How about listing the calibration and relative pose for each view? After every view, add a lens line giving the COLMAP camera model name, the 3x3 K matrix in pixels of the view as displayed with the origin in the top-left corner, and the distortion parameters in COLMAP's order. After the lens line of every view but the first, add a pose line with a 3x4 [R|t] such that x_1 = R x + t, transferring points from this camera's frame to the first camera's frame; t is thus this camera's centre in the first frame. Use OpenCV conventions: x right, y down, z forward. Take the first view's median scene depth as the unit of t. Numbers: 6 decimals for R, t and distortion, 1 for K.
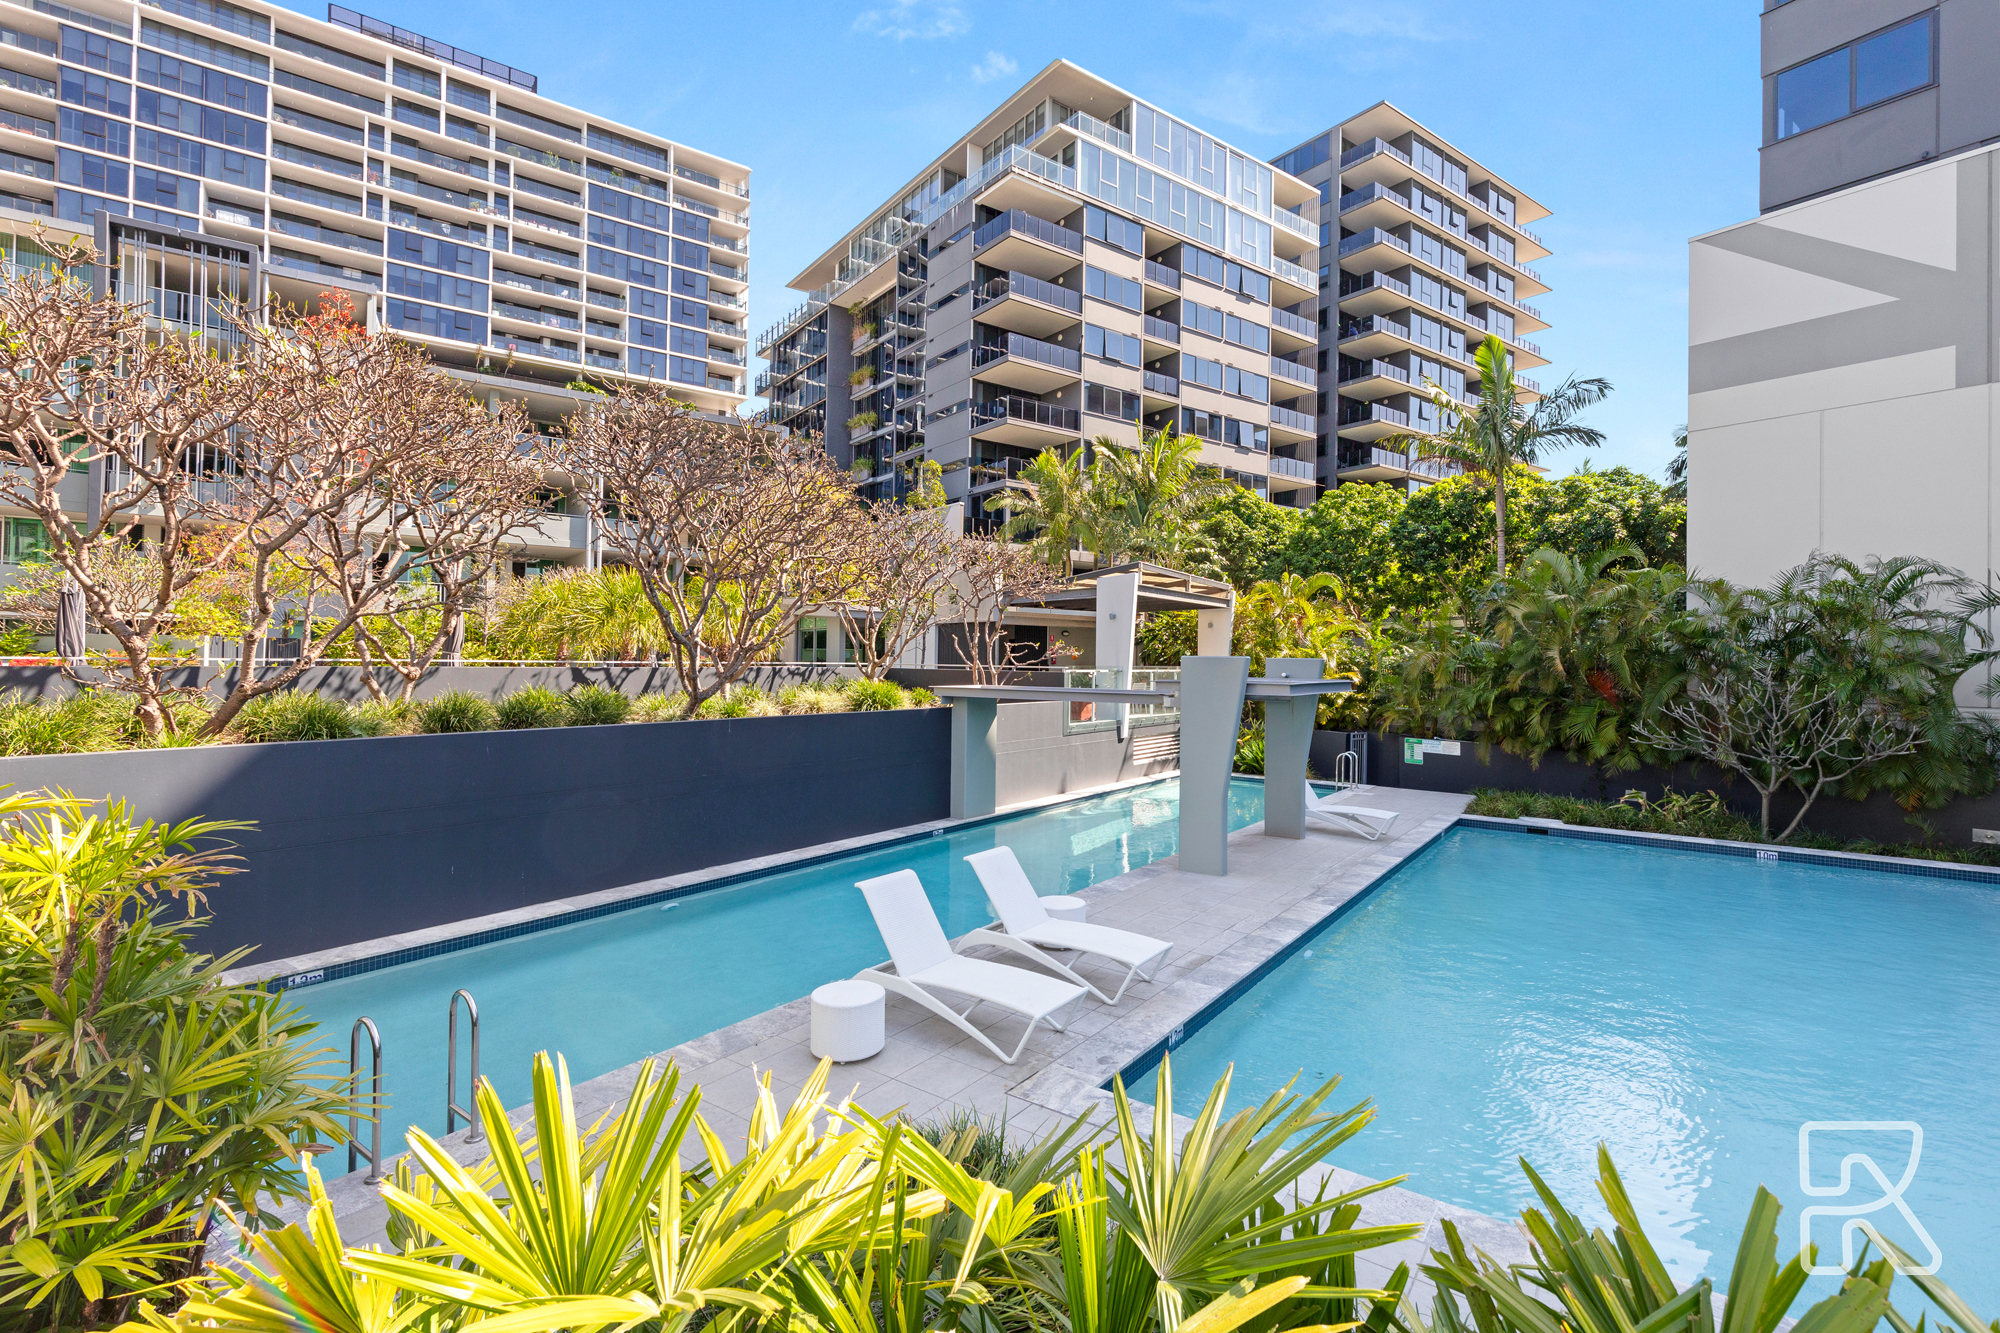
lens RADIAL K [[902.3, 0, 1000.0], [0, 902.3, 666.5], [0, 0, 1]] dist [0.000434, -0.000097]
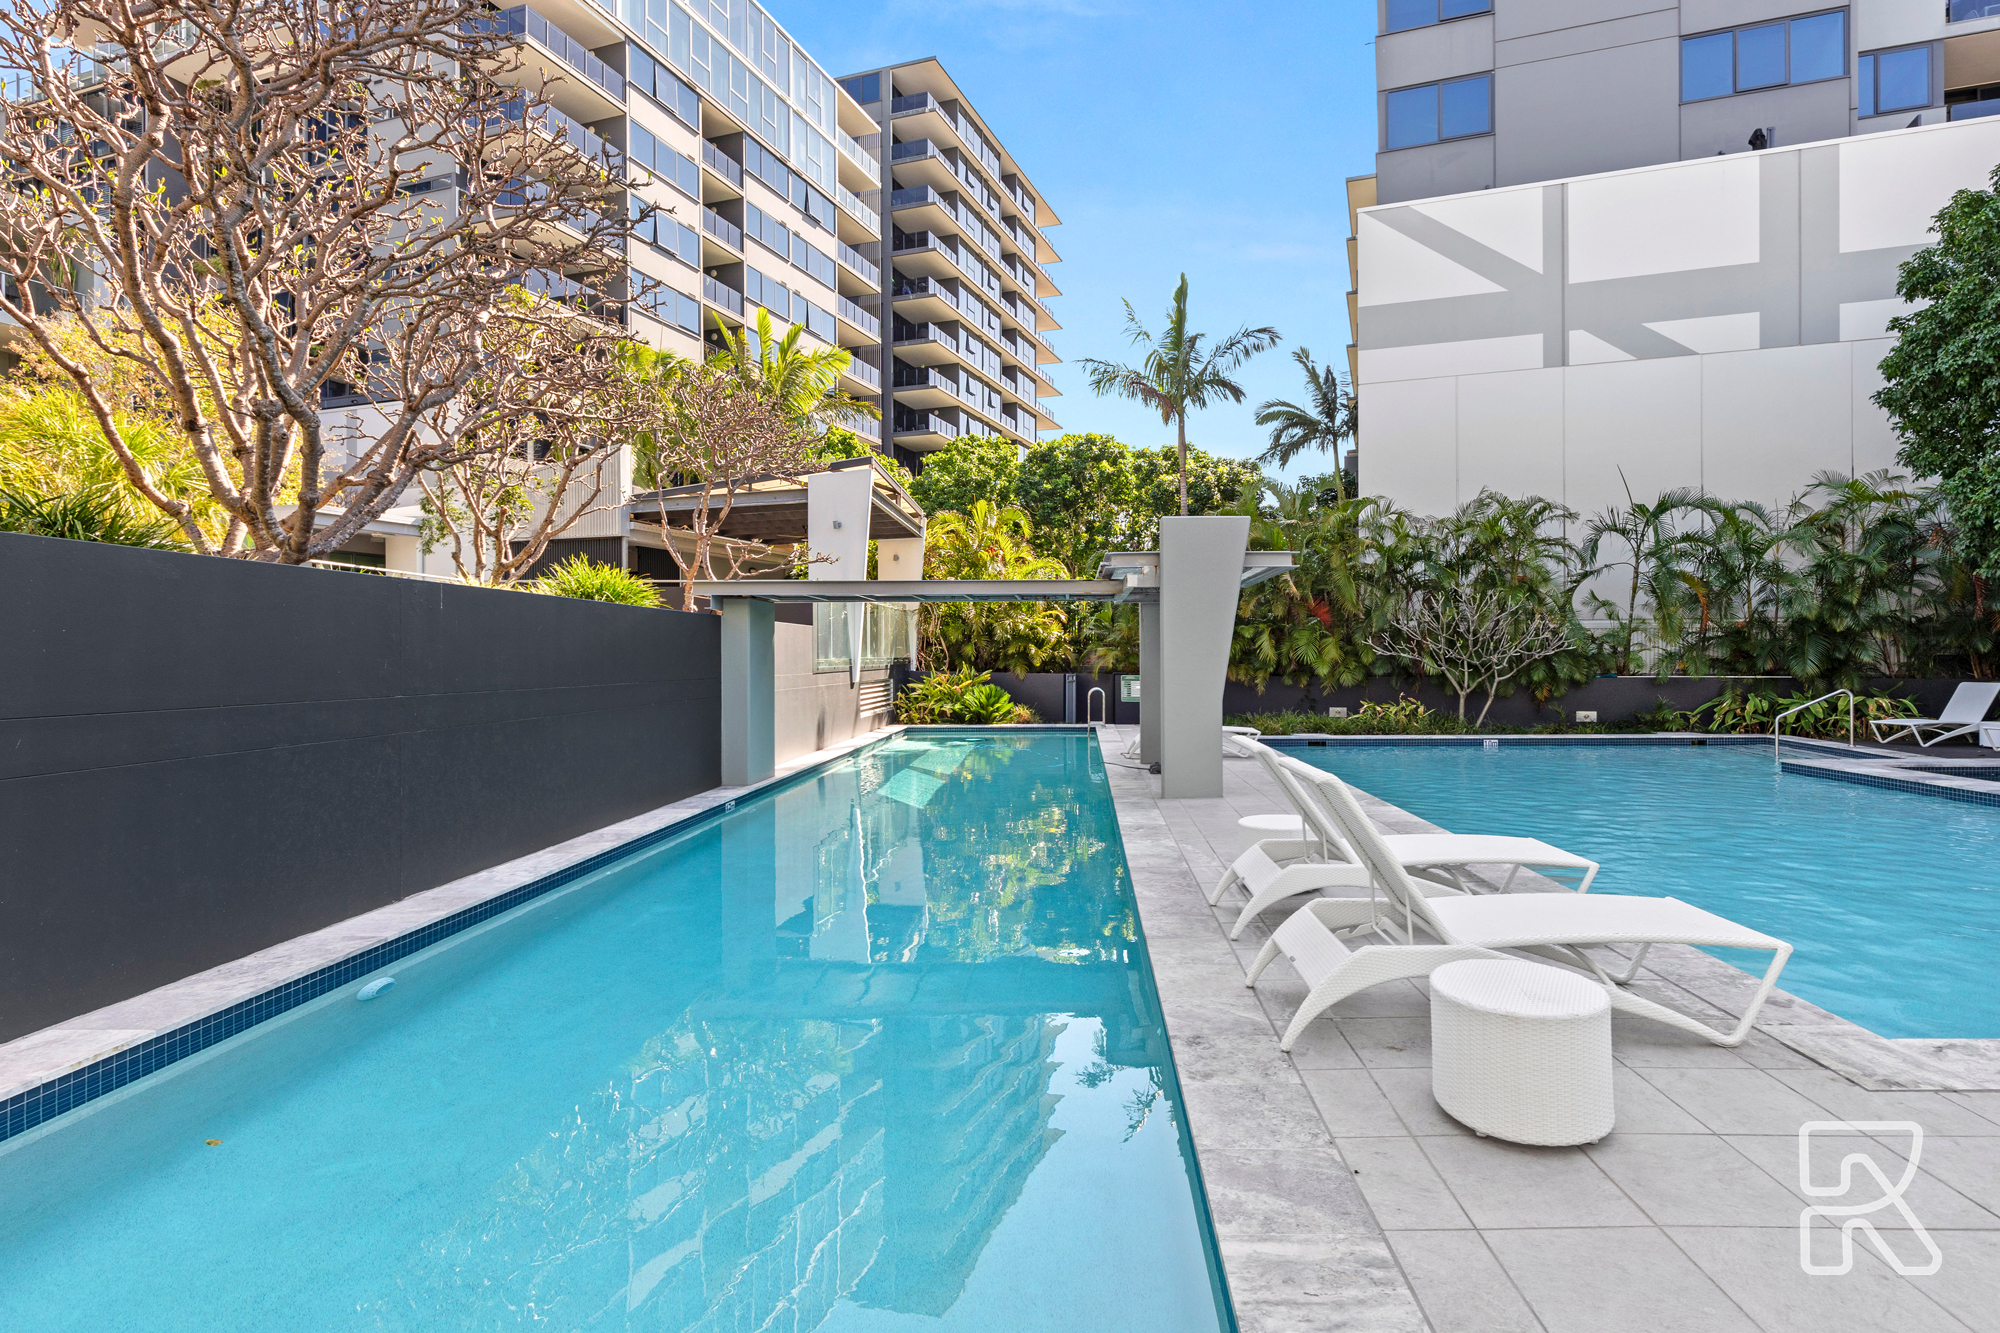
lens RADIAL K [[925.9, 0, 1001.0], [0, 925.9, 683.7], [0, 0, 1]] dist [0.003114, 0.000263]
pose [[0.806765, -0.021906, 0.590467, -0.200653], [0.018810, 0.999758, 0.011390, 0.064017], [-0.590573, 0.001918, 0.806982, 0.246197]]
